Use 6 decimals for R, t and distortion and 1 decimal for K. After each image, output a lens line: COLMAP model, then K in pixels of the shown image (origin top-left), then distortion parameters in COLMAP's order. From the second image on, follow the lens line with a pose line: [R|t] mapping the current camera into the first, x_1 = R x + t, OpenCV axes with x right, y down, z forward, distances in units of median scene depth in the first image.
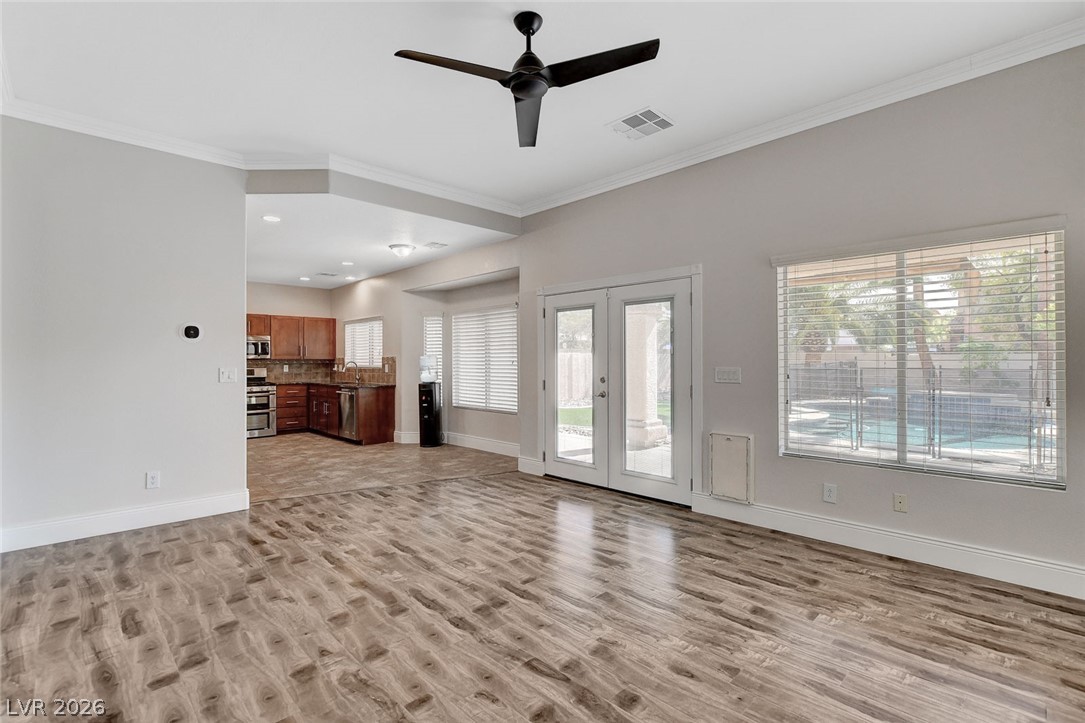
lens RADIAL K [[495.1, 0, 530.7], [0, 495.1, 362.7], [0, 0, 1]] dist [-0.016992, 0.001170]
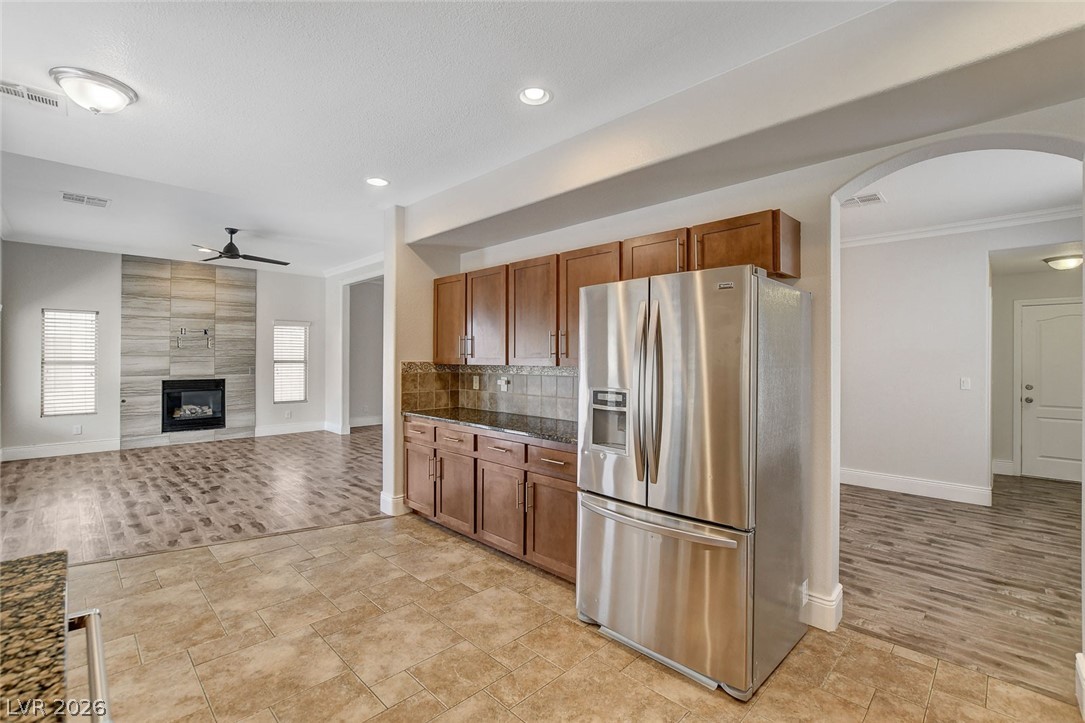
lens RADIAL K [[482.5, 0, 538.2], [0, 482.5, 358.0], [0, 0, 1]] dist [-0.016766, 0.000960]
pose [[-0.999740, 0.000794, -0.022768, -0.898933], [0.000750, 0.999998, 0.001964, -0.030265], [0.022769, 0.001947, -0.999739, 2.064094]]
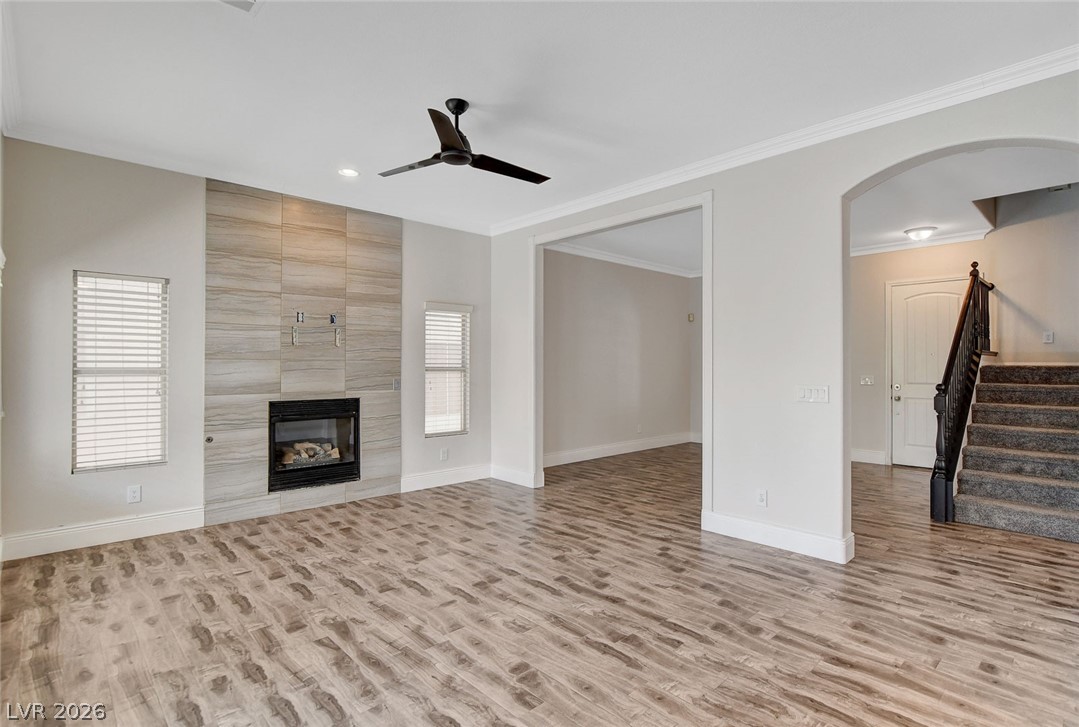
lens RADIAL K [[541.7, 0, 536.5], [0, 541.7, 362.9], [0, 0, 1]] dist [-0.009798, -0.000127]
pose [[-0.999901, 0.001453, 0.014004, -0.133527], [0.001429, 0.999997, -0.001738, -0.025016], [-0.014006, -0.001717, -0.999900, 1.405556]]
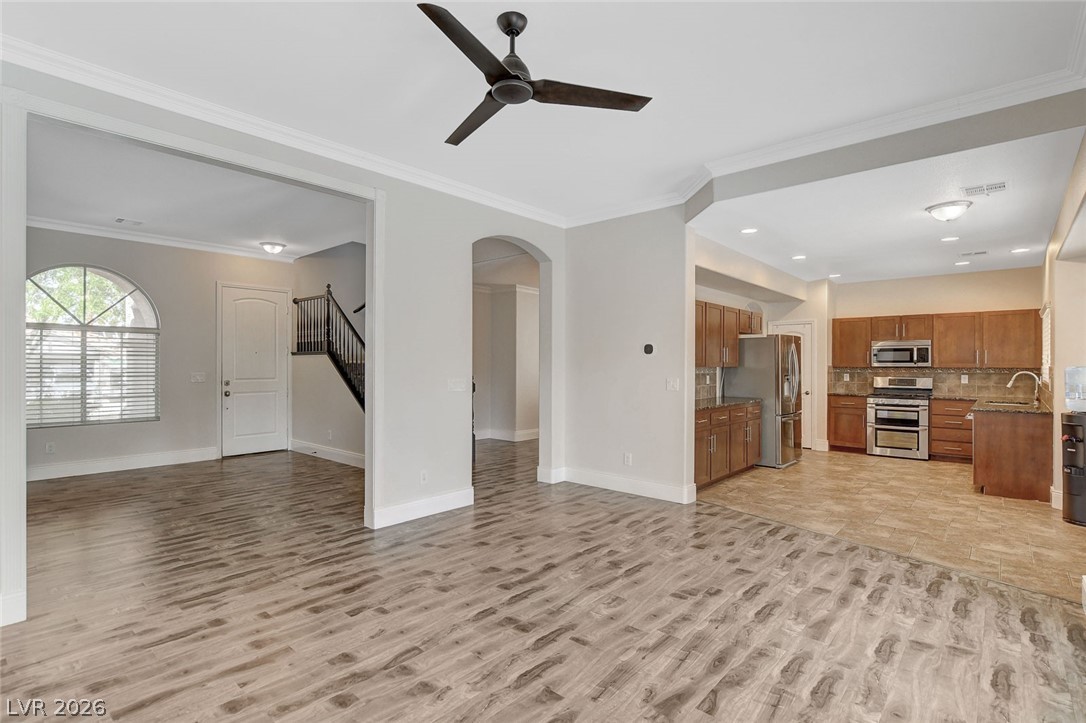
lens RADIAL K [[528.5, 0, 548.8], [0, 528.5, 363.3], [0, 0, 1]] dist [-0.002872, -0.002481]
pose [[0.096582, 0.002766, -0.995321, 0.605024], [-0.005707, 0.999981, 0.002225, -0.026017], [0.995309, 0.005465, 0.096596, 0.578598]]
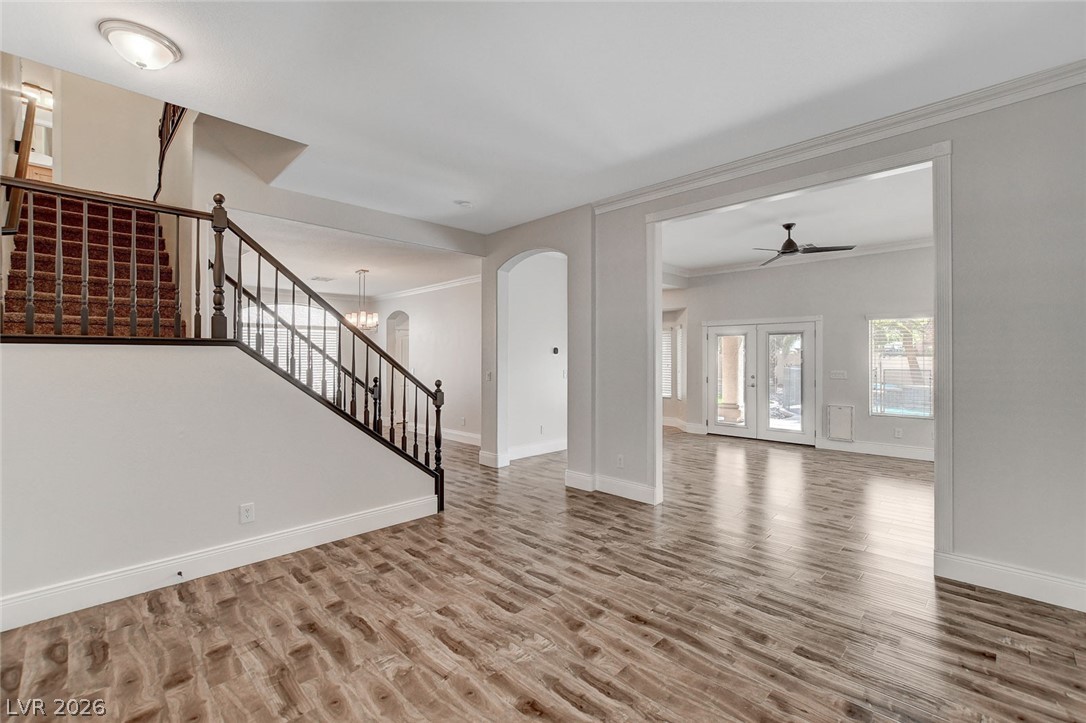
lens RADIAL K [[482.9, 0, 521.5], [0, 482.9, 354.6], [0, 0, 1]] dist [-0.016766, 0.000960]
pose [[0.999750, 0.005678, 0.021637, -0.819291], [-0.005458, 0.999933, -0.010195, -0.025878], [-0.021694, 0.010075, 0.999714, -0.783650]]
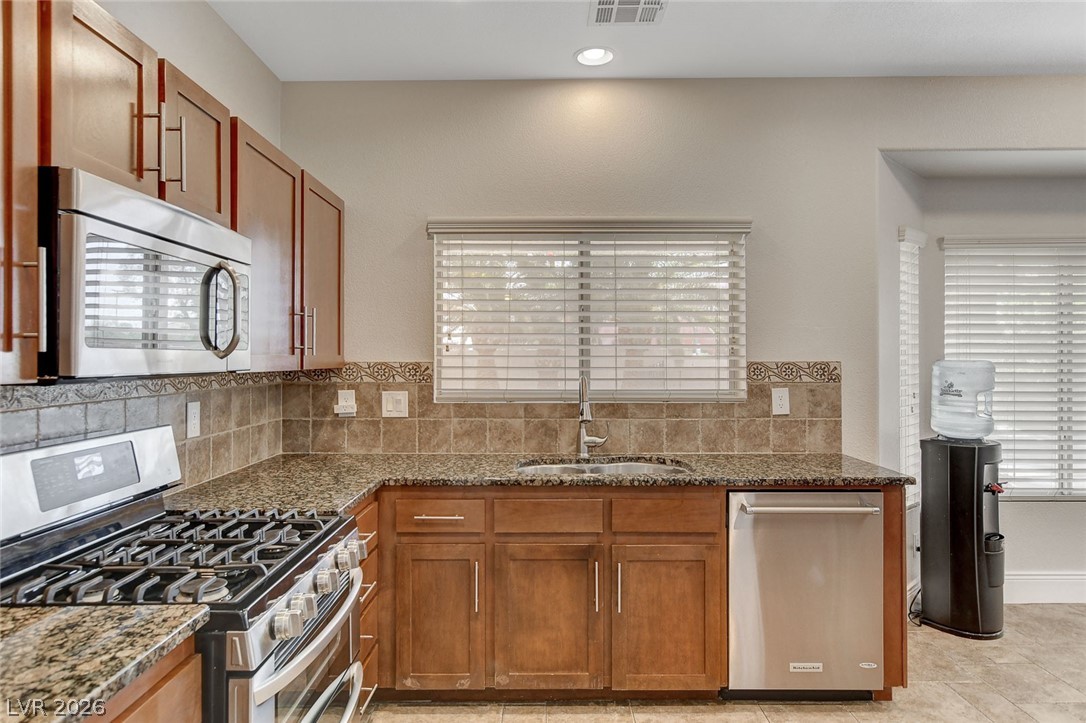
lens RADIAL K [[656.4, 0, 533.1], [0, 656.4, 357.7], [0, 0, 1]] dist [-0.005211, 0.008284]
pose [[0.693786, 0.003723, 0.720172, -1.303575], [0.002544, 0.999968, -0.007620, -0.022269], [-0.720177, 0.007118, 0.693754, 1.611309]]
